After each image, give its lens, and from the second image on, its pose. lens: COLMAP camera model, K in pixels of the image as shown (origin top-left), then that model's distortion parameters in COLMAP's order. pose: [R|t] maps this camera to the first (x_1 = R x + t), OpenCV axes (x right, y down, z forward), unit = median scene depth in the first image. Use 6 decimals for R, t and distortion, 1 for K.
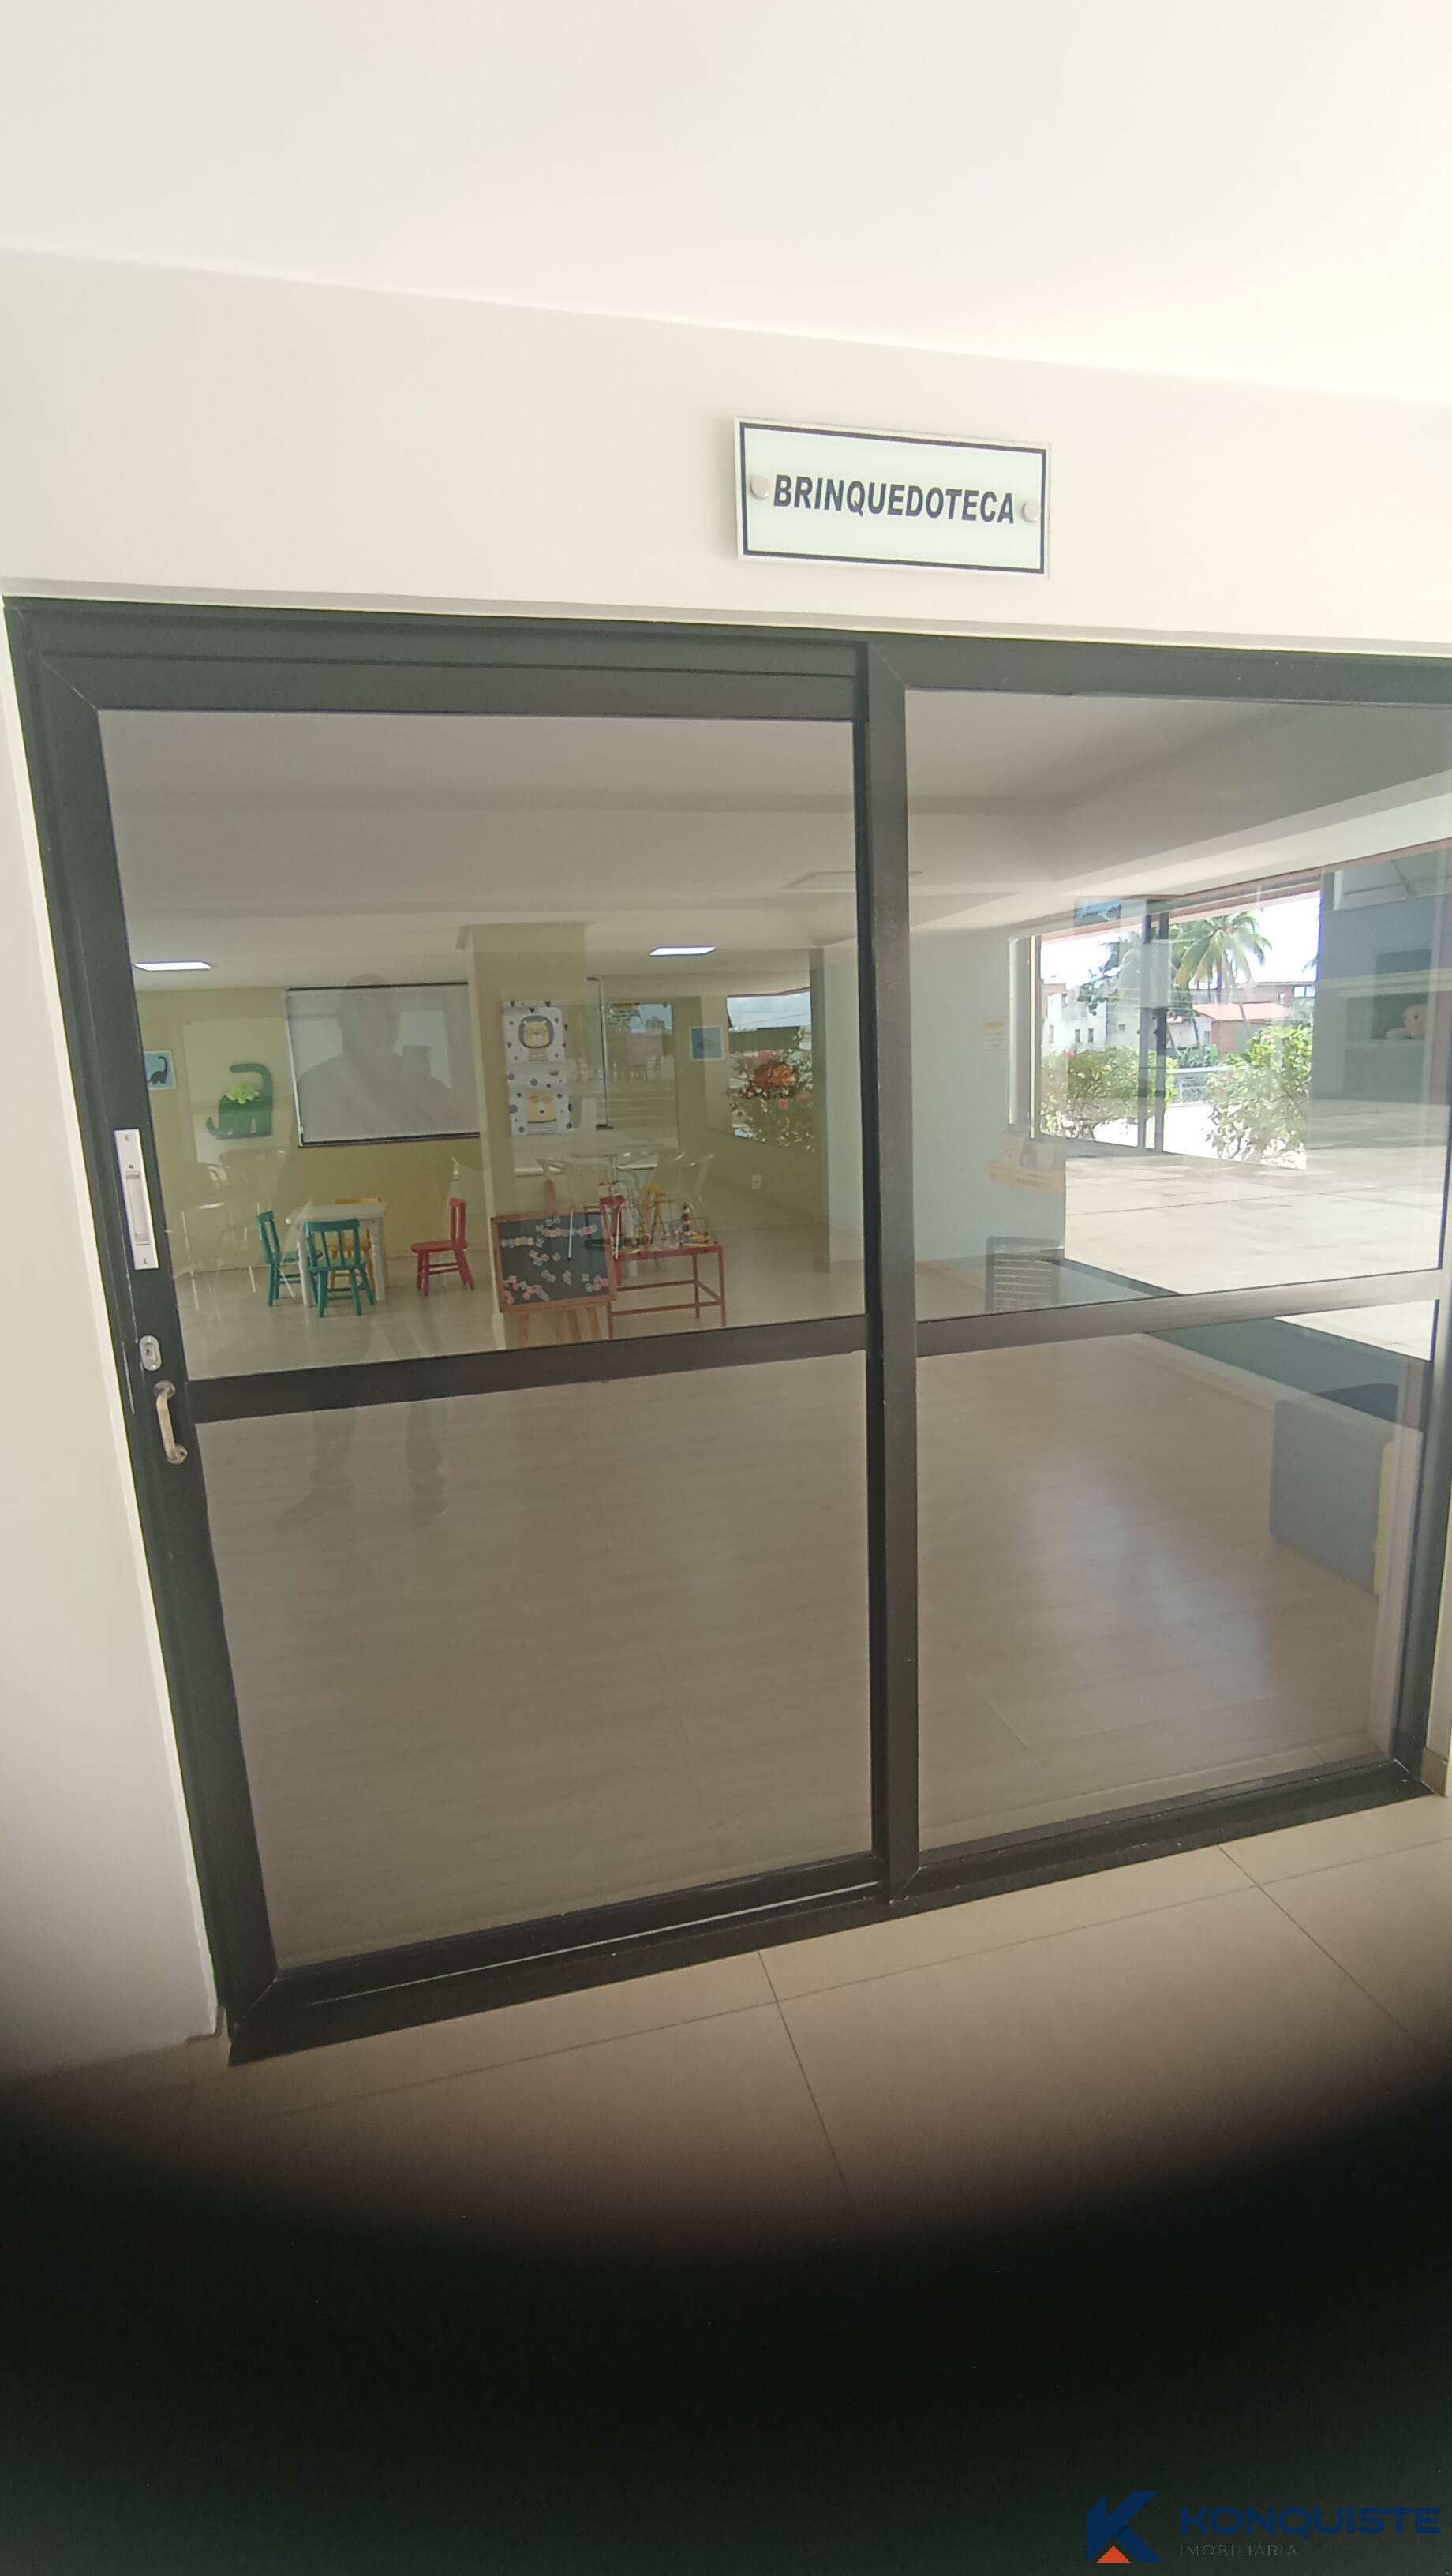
lens RADIAL K [[1187.2, 0, 726.0], [0, 1187.2, 1288.0], [0, 0, 1]] dist [-0.049864, 0.023619]
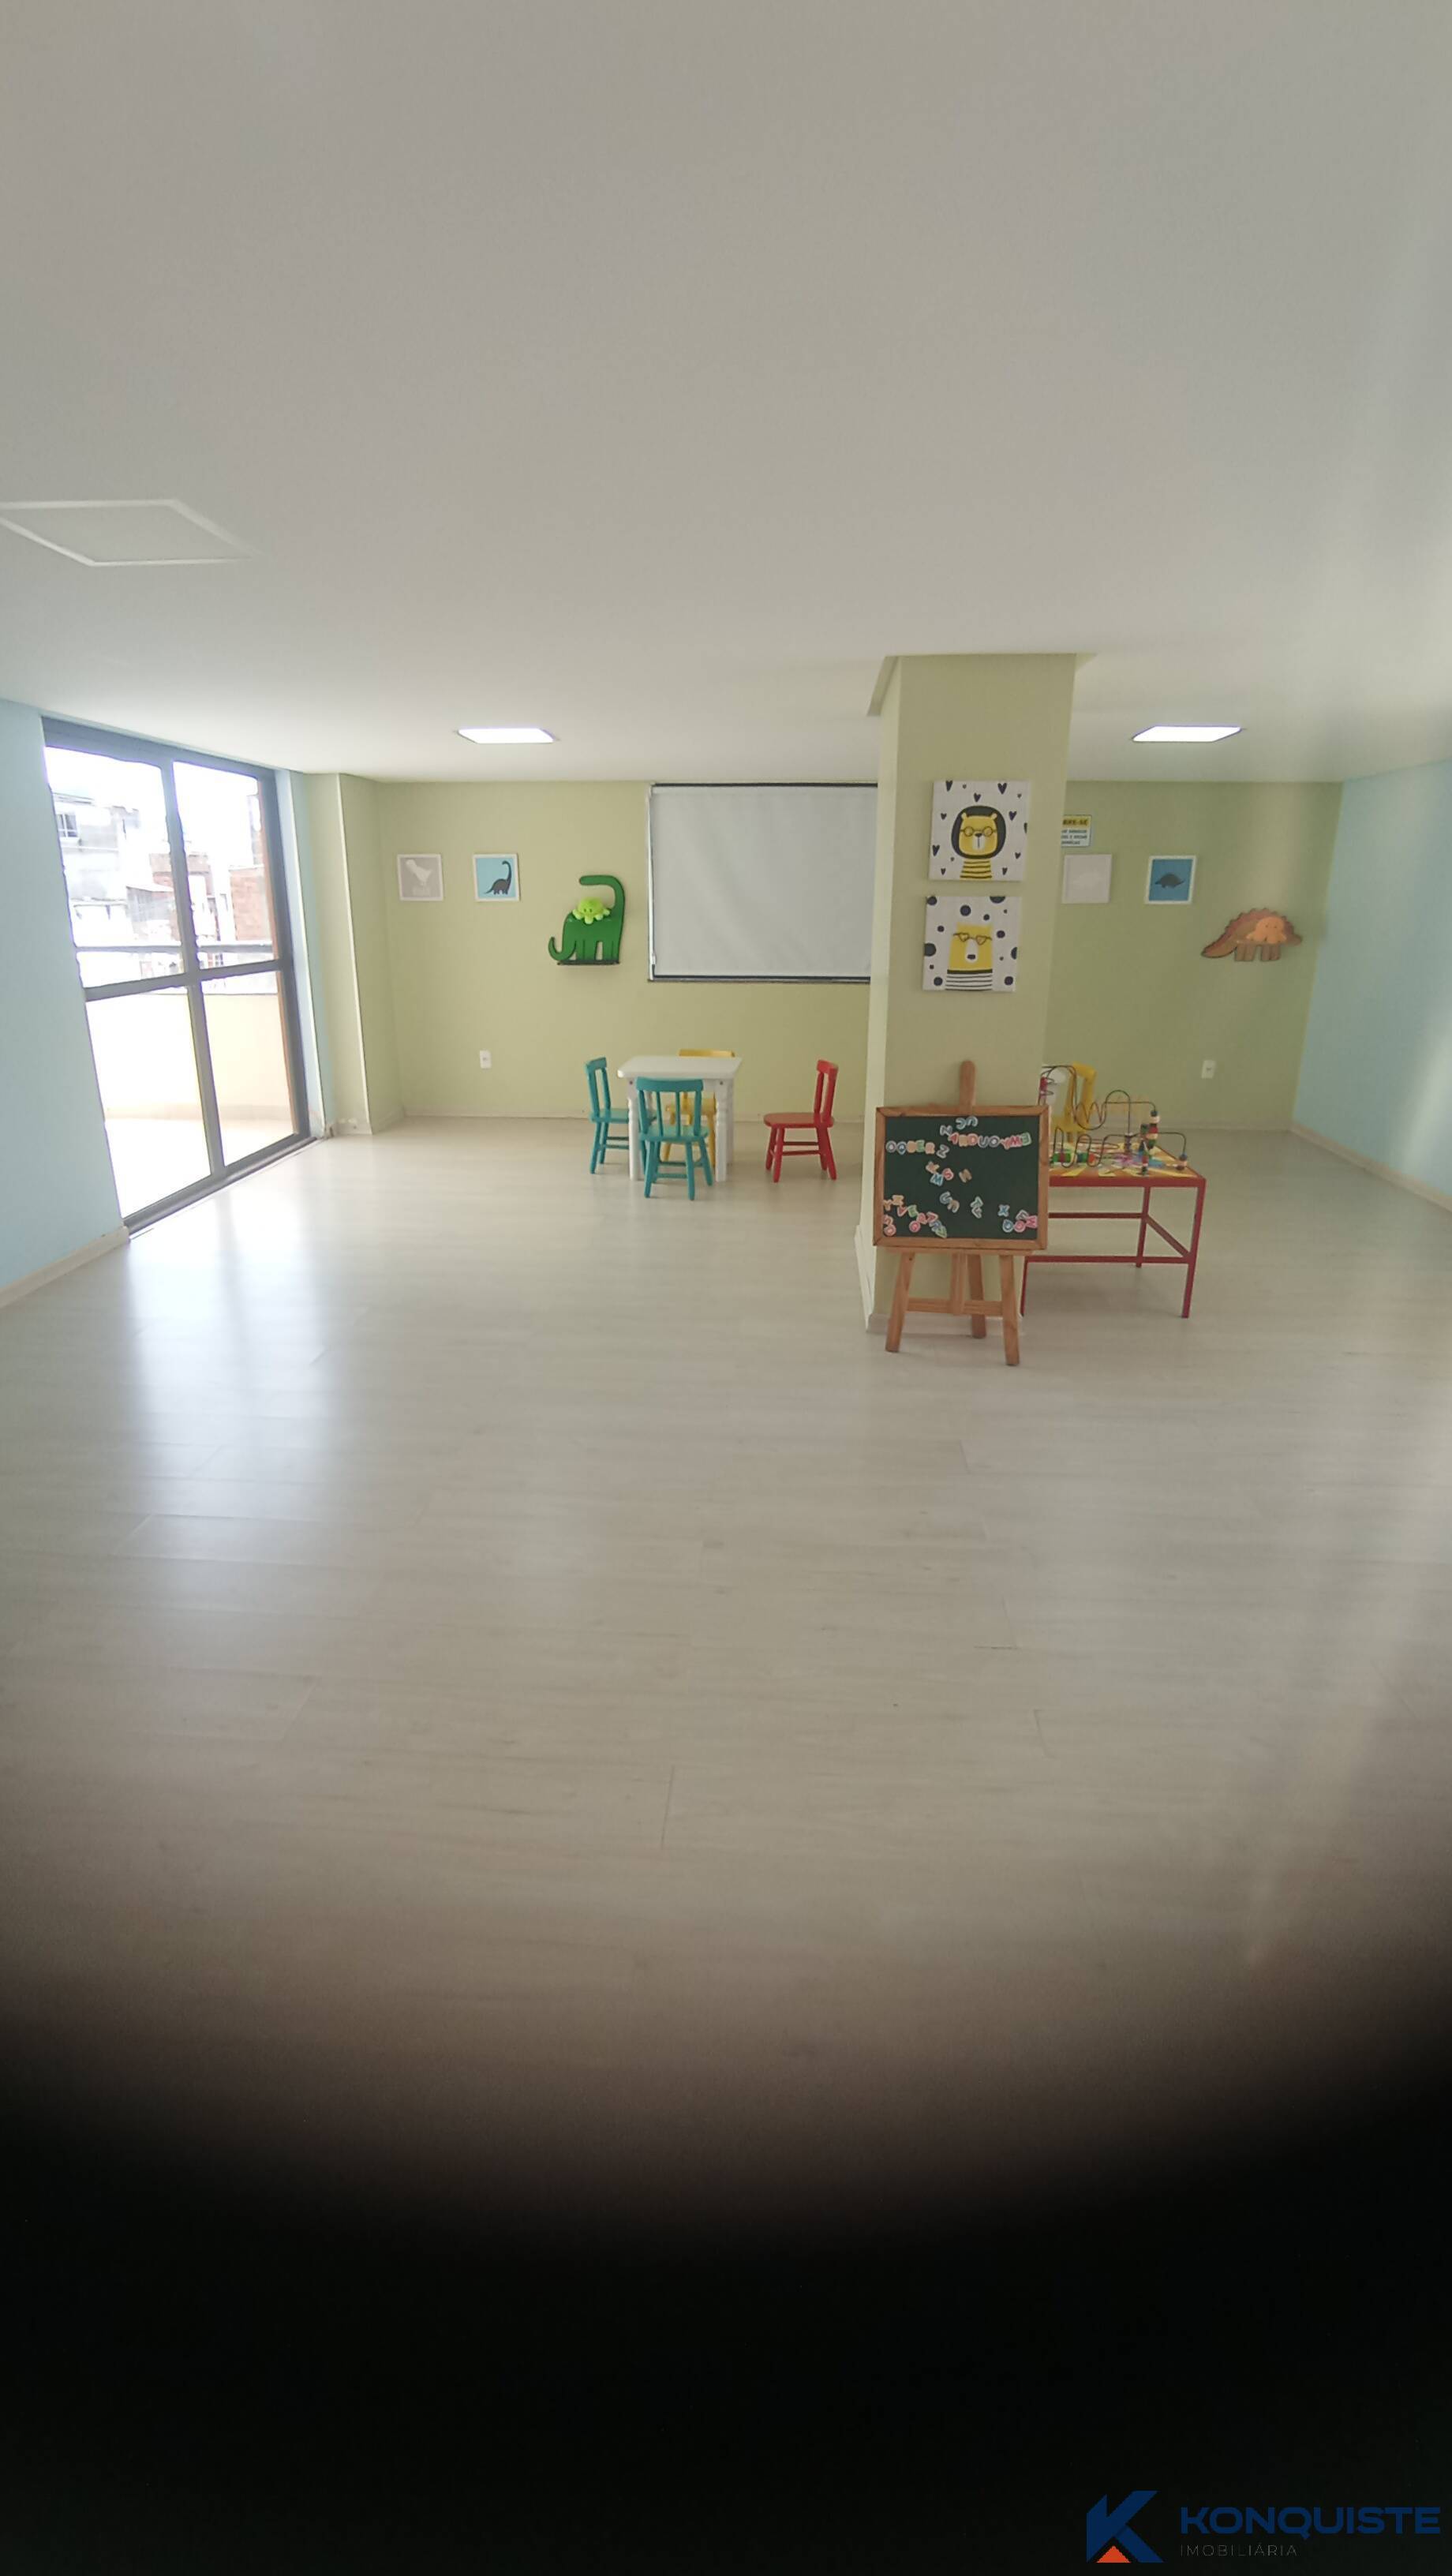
lens RADIAL K [[1187.2, 0, 726.0], [0, 1187.2, 1288.0], [0, 0, 1]] dist [-0.049864, 0.023619]
pose [[0.952269, 0.139466, -0.271538, -0.069934], [-0.104552, 0.984741, 0.139119, -0.037256], [0.286797, -0.104089, 0.952320, 0.266917]]
